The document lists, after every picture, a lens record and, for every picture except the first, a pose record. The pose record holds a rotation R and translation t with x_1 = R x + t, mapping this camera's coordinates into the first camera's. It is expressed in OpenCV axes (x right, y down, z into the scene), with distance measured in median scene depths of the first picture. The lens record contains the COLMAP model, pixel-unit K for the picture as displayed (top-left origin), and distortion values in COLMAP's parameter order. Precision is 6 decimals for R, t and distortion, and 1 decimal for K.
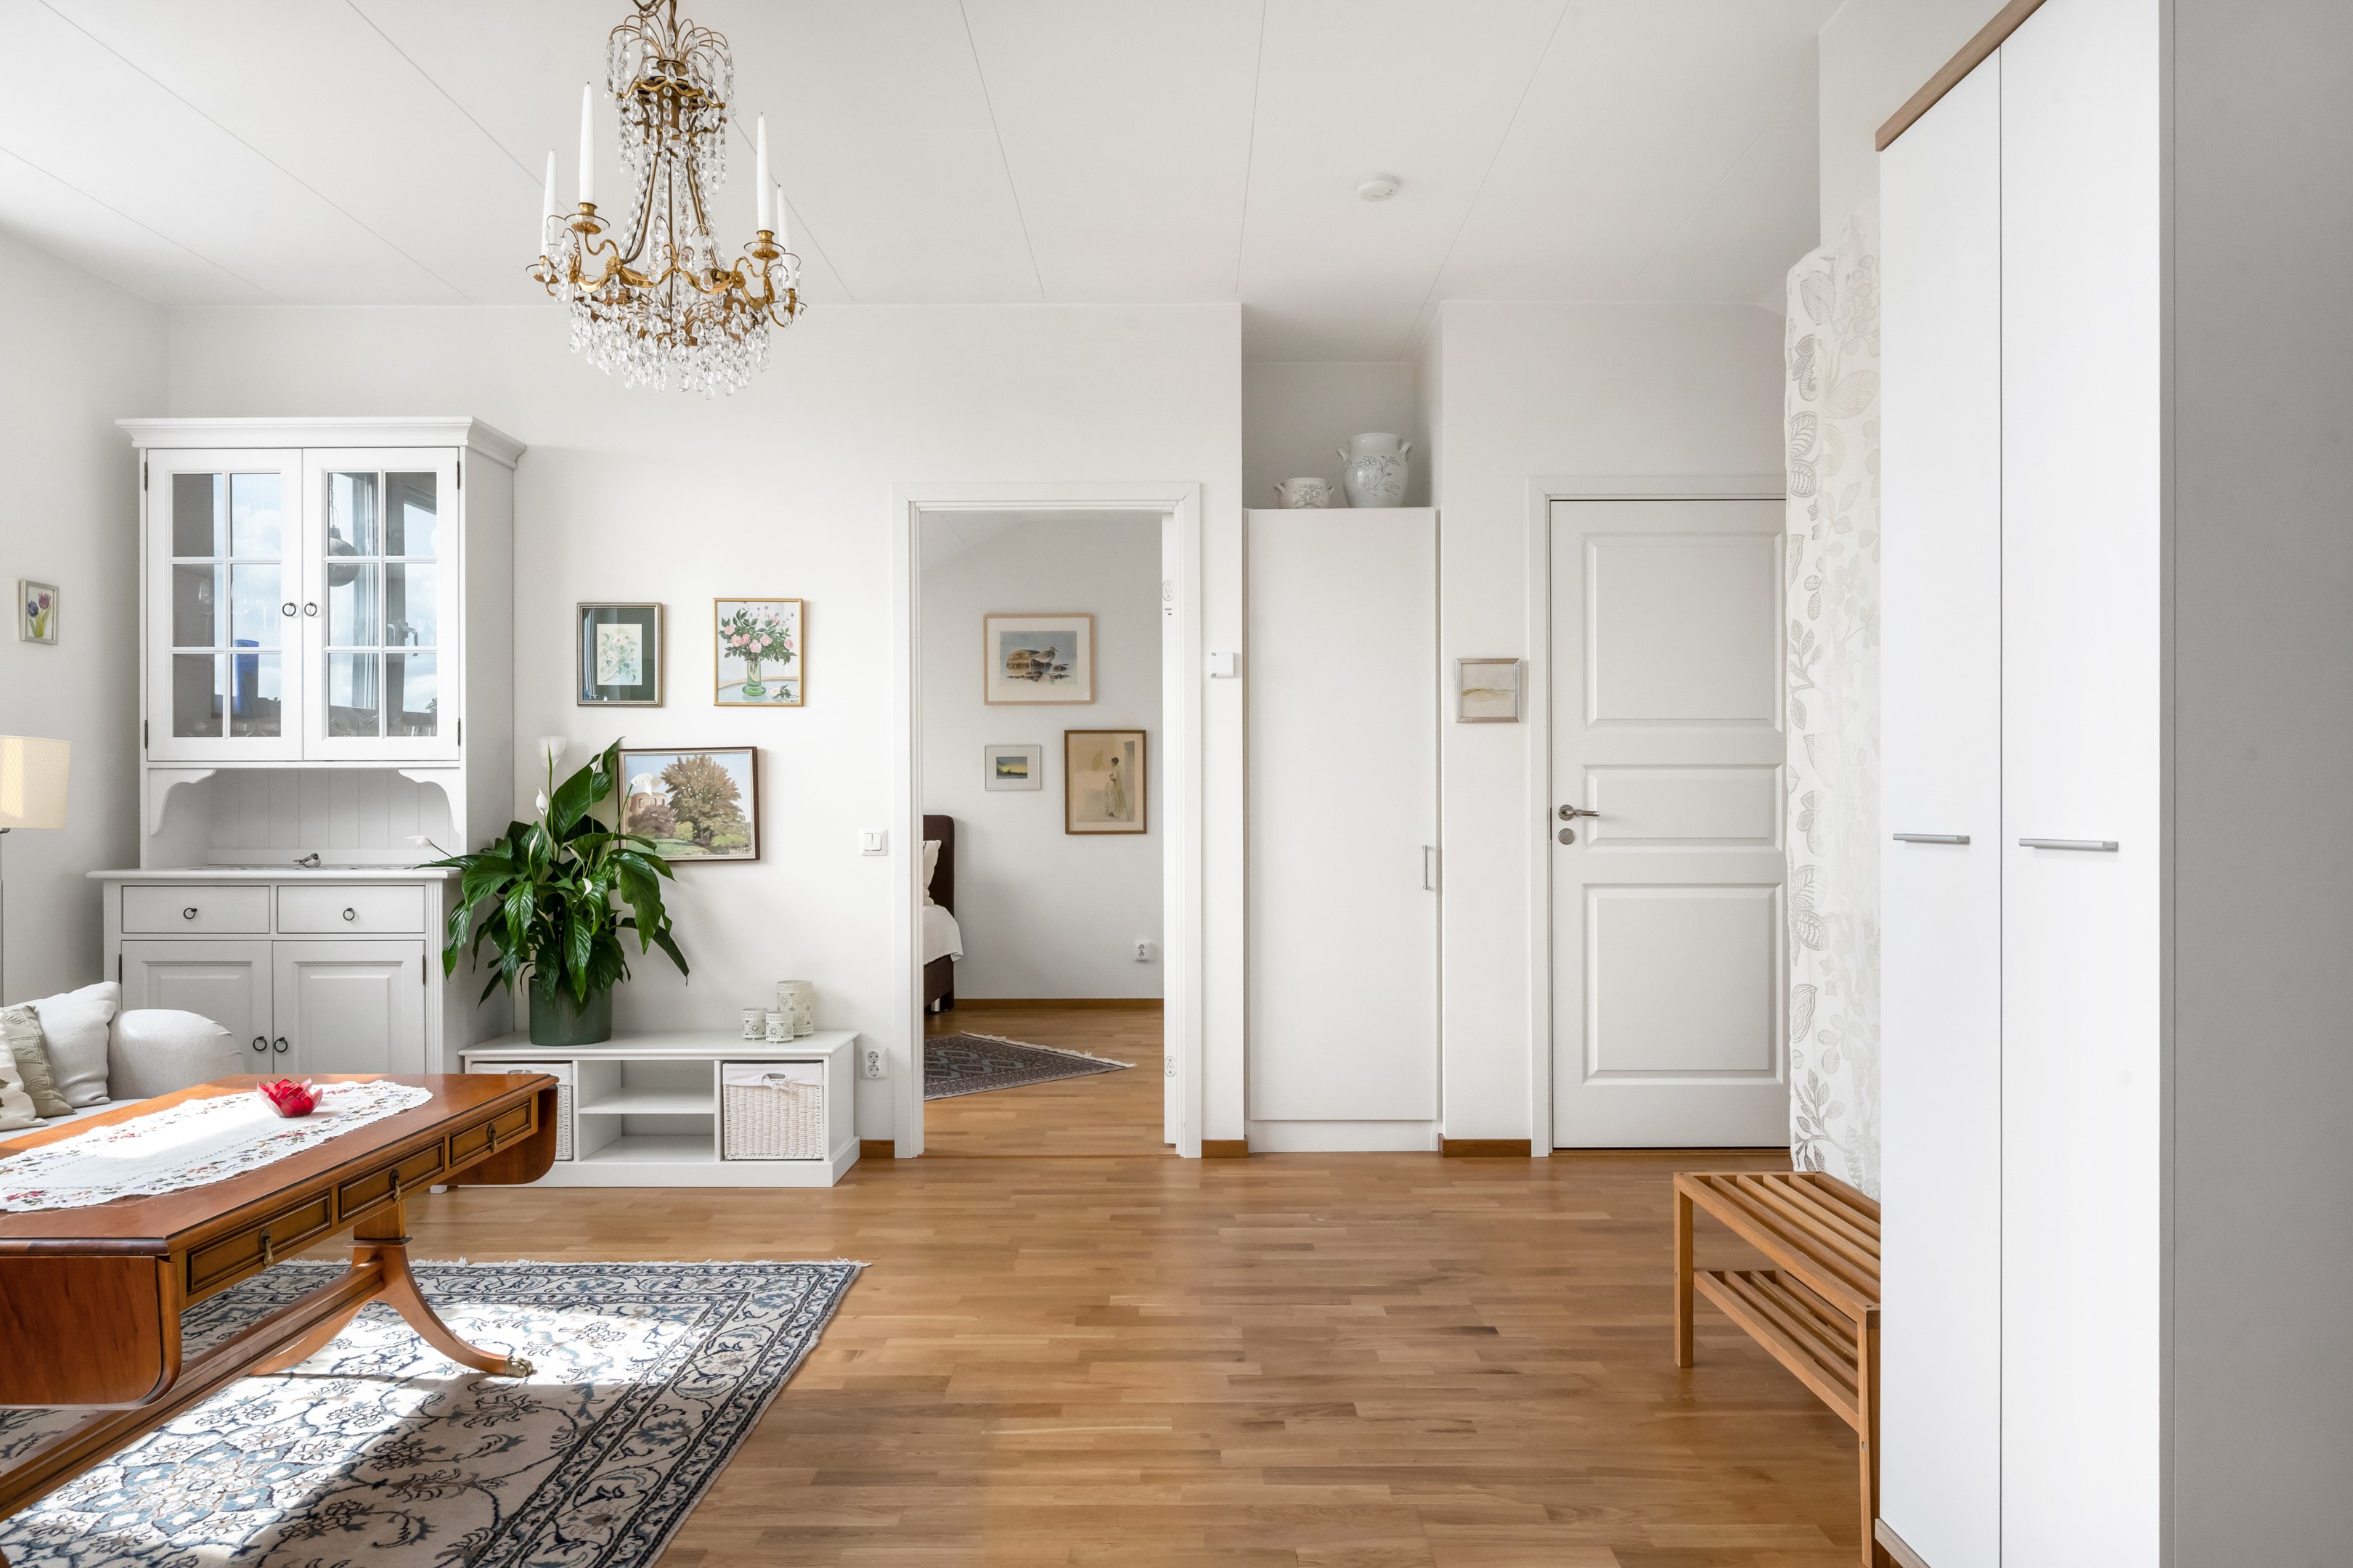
lens RADIAL K [[1466.4, 0, 1177.7], [0, 1466.4, 798.1], [0, 0, 1]] dist [-0.002463, 0.003194]
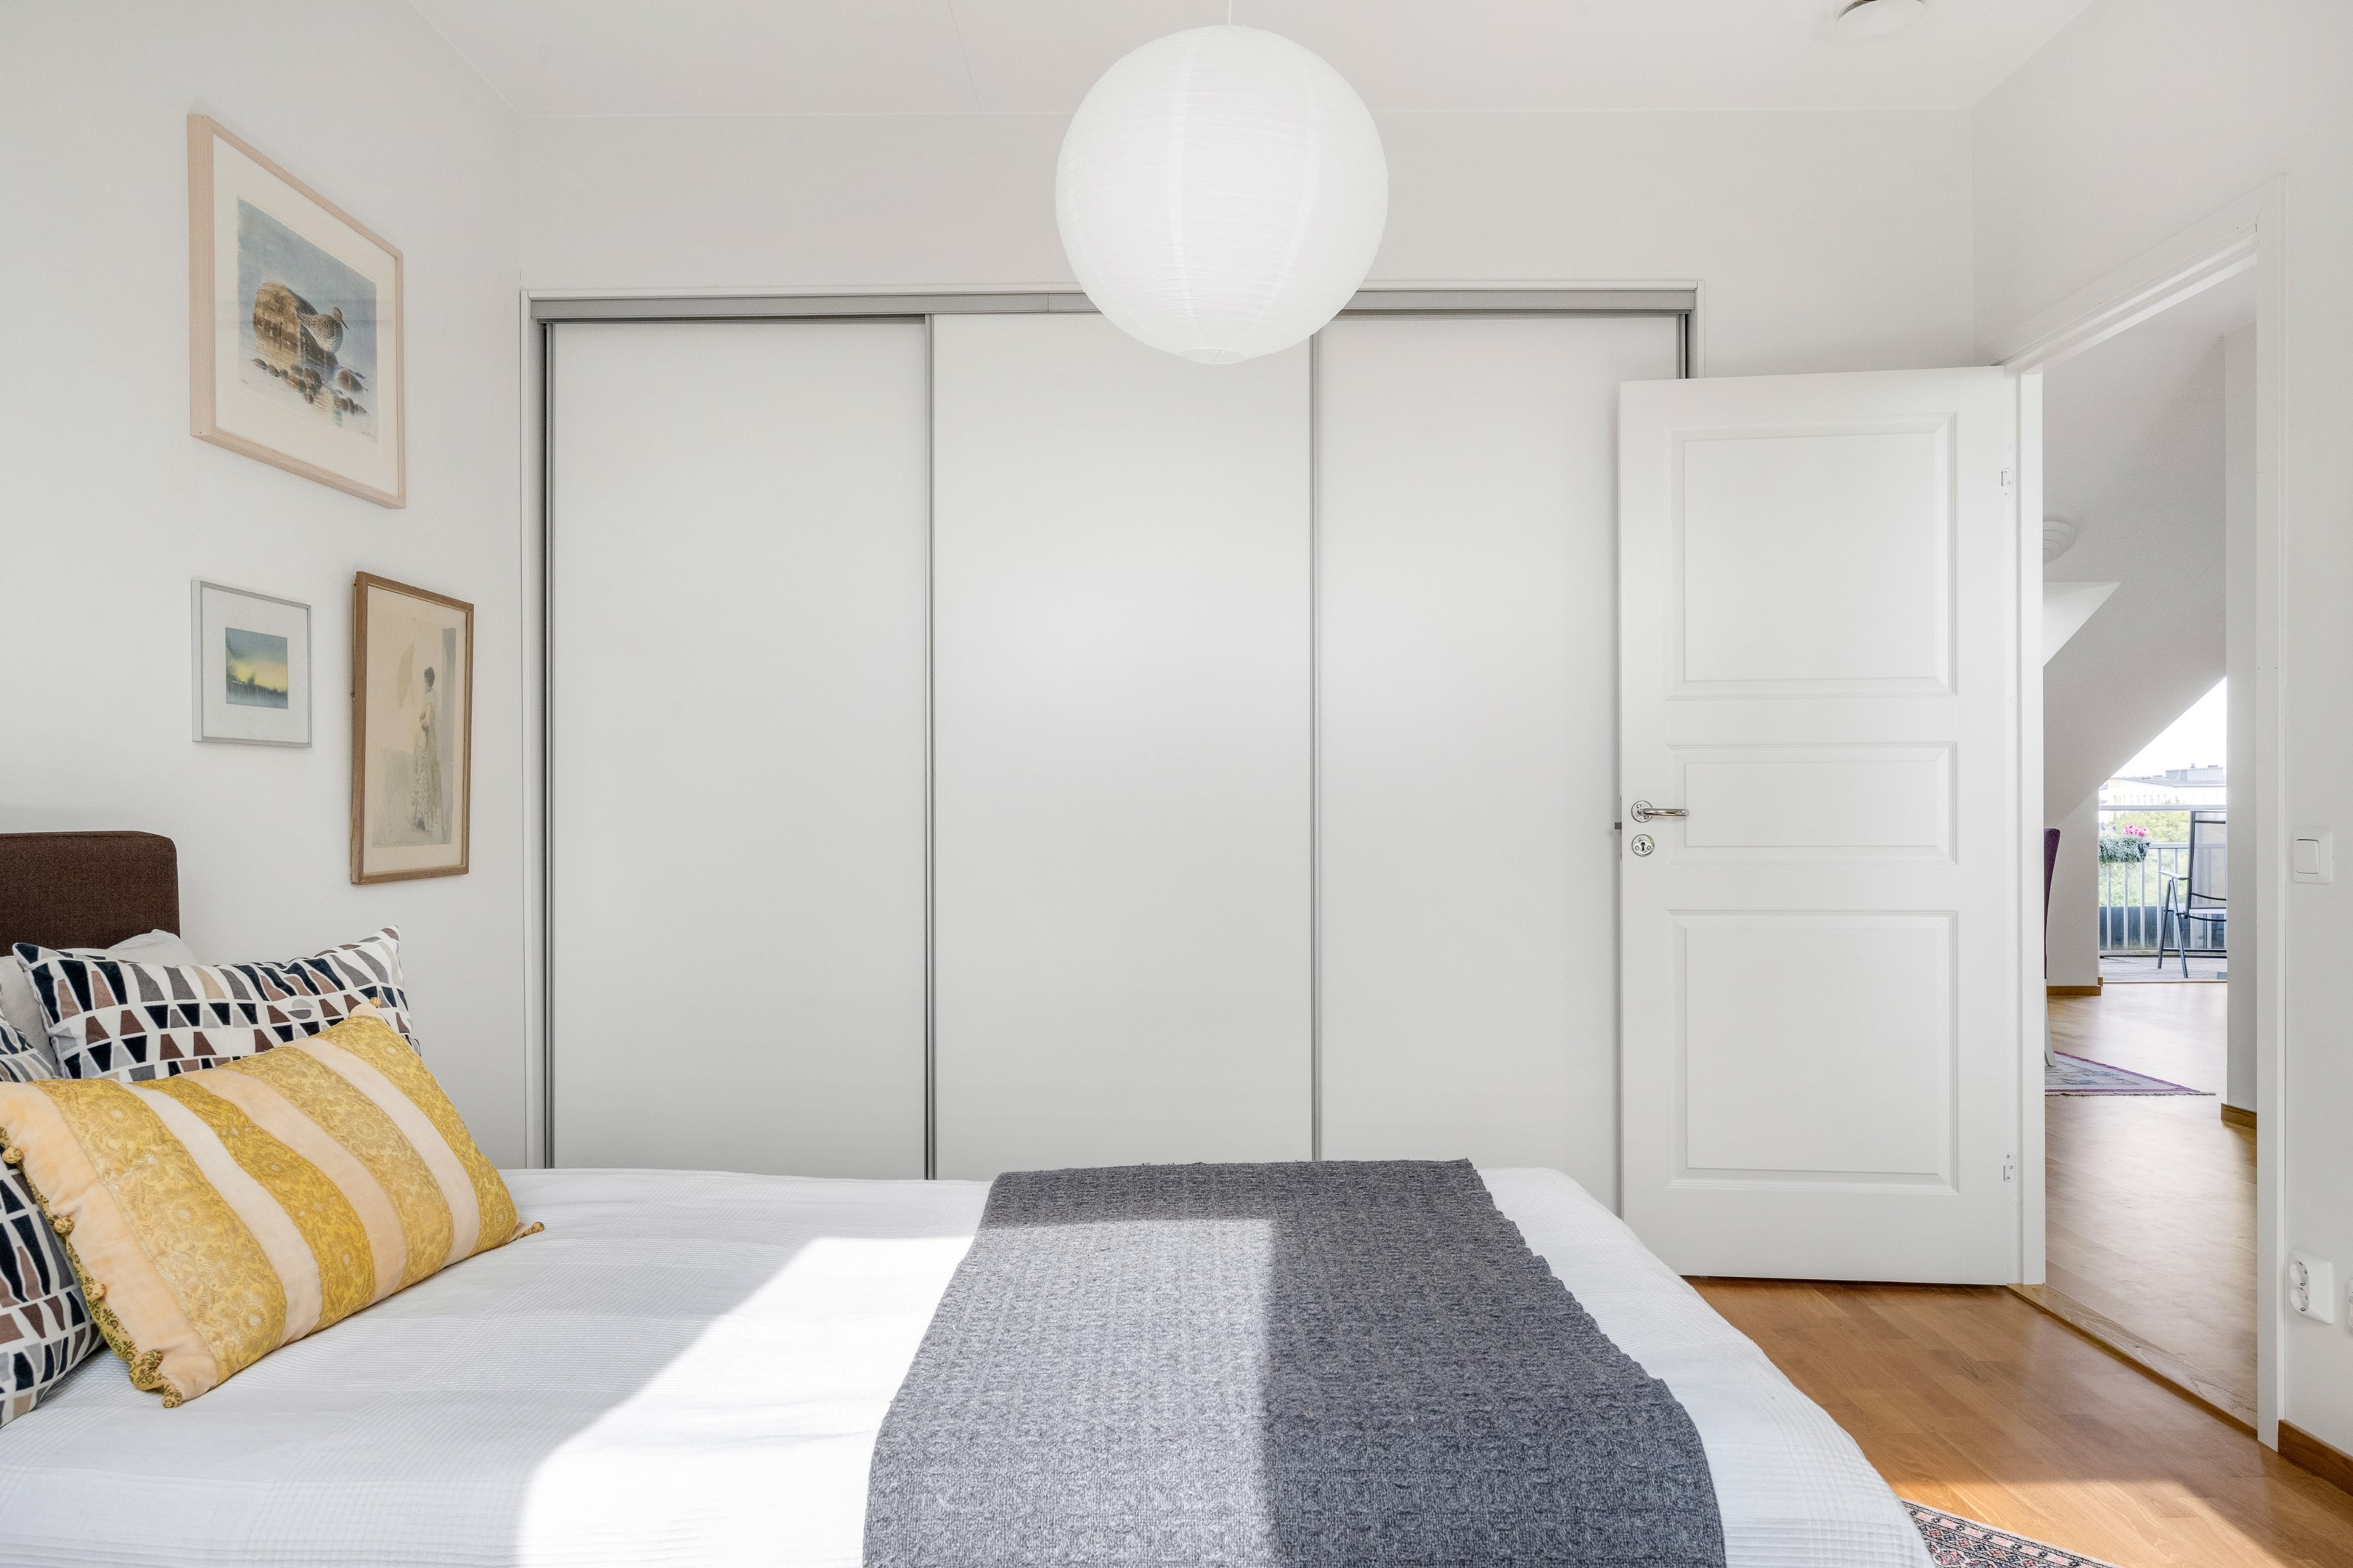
lens RADIAL K [[1571.3, 0, 1177.5], [0, 1571.3, 772.3], [0, 0, 1]] dist [-0.000399, -0.002439]
pose [[-0.004569, 0.023172, 0.999721, -0.813635], [-0.007393, 0.999703, -0.023206, 0.011237], [-0.999962, -0.007497, -0.004396, 1.539716]]
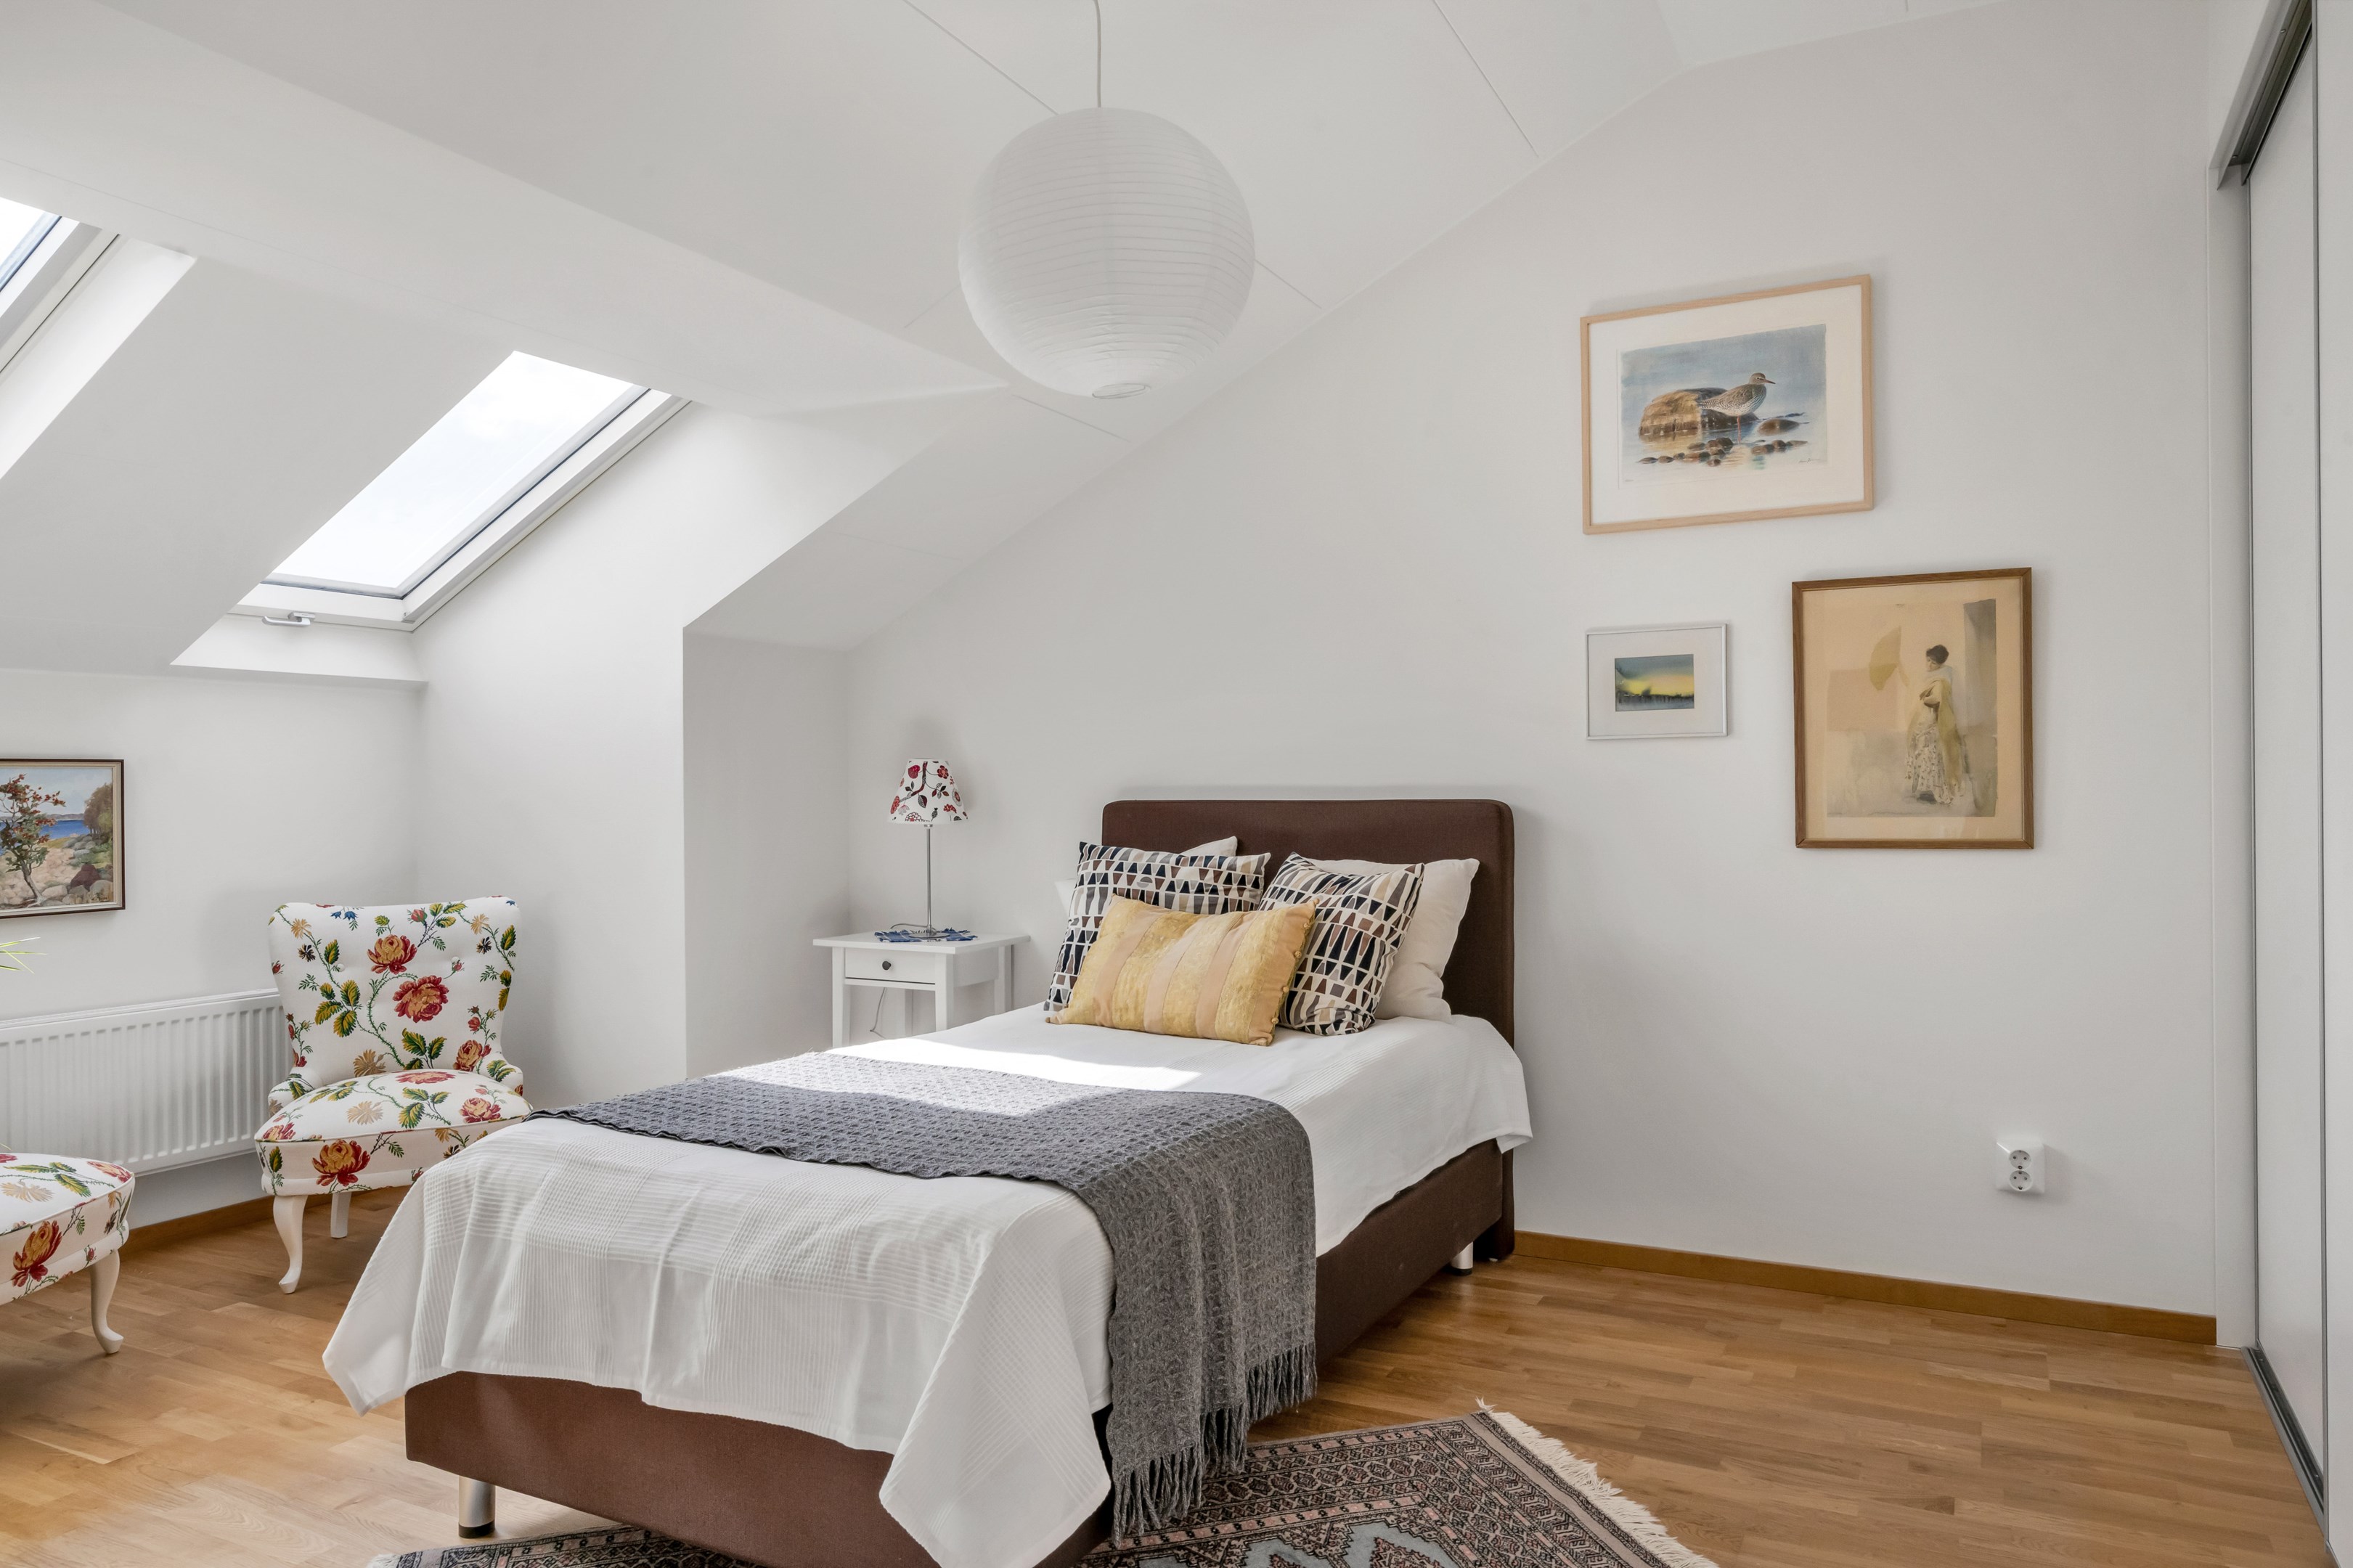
lens RADIAL K [[1571.3, 0, 1132.6], [0, 1571.3, 799.8], [0, 0, 1]] dist [-0.000399, -0.002439]
pose [[0.882358, -0.002563, -0.470572, -0.066597], [0.007893, 0.999925, 0.009353, 0.012329], [0.470513, -0.011967, 0.882312, 1.030283]]
